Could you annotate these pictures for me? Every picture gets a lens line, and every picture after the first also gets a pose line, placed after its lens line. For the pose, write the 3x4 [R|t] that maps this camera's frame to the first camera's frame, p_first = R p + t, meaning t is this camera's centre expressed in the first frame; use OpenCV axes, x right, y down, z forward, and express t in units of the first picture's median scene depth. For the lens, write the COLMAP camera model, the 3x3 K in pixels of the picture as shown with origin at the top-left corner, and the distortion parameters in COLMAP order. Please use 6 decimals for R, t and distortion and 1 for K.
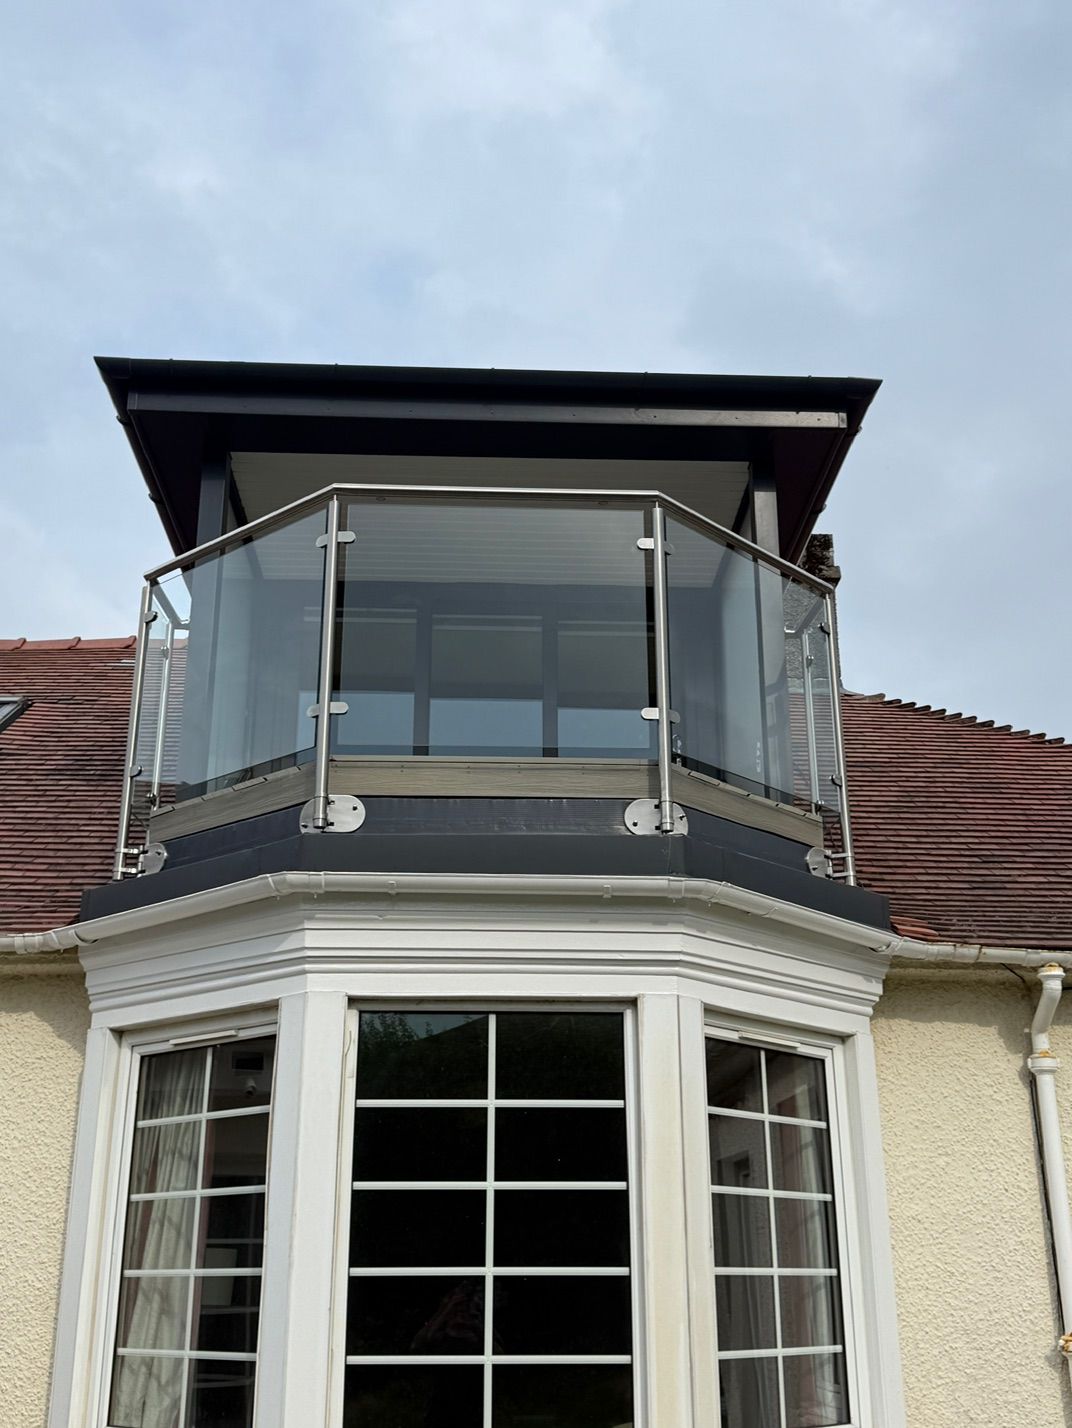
lens RADIAL K [[1540.9, 0, 528.4], [0, 1540.9, 714.0], [0, 0, 1]] dist [0.151293, -0.335546]
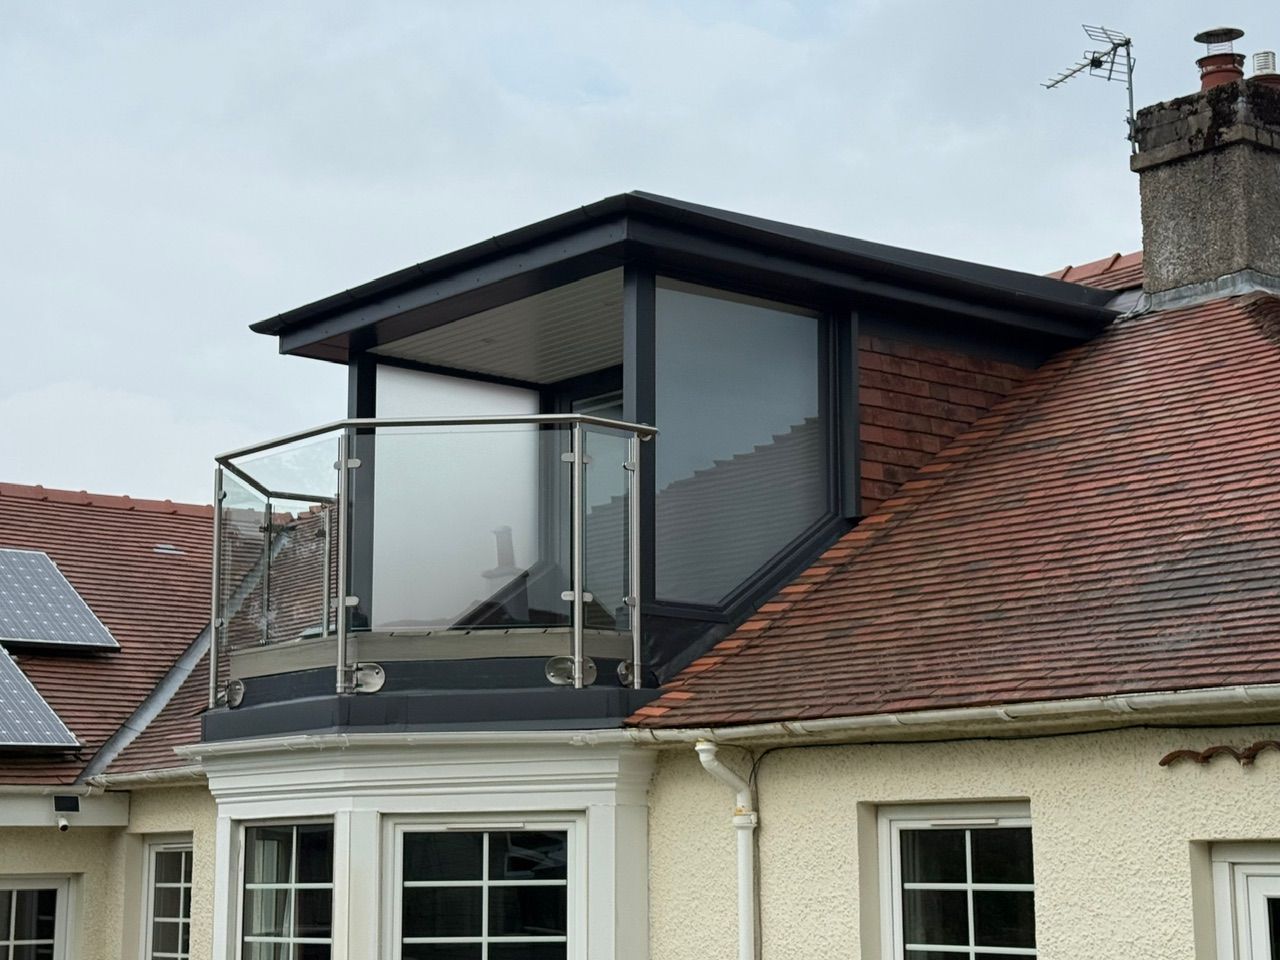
lens RADIAL K [[2294.7, 0, 641.5], [0, 2294.7, 478.1], [0, 0, 1]] dist [0.148939, 0.009398]
pose [[0.610677, -0.139091, -0.779569, 1.638568], [0.278254, 0.959367, 0.046801, -0.112593], [0.741382, -0.245499, 0.624566, -0.030412]]
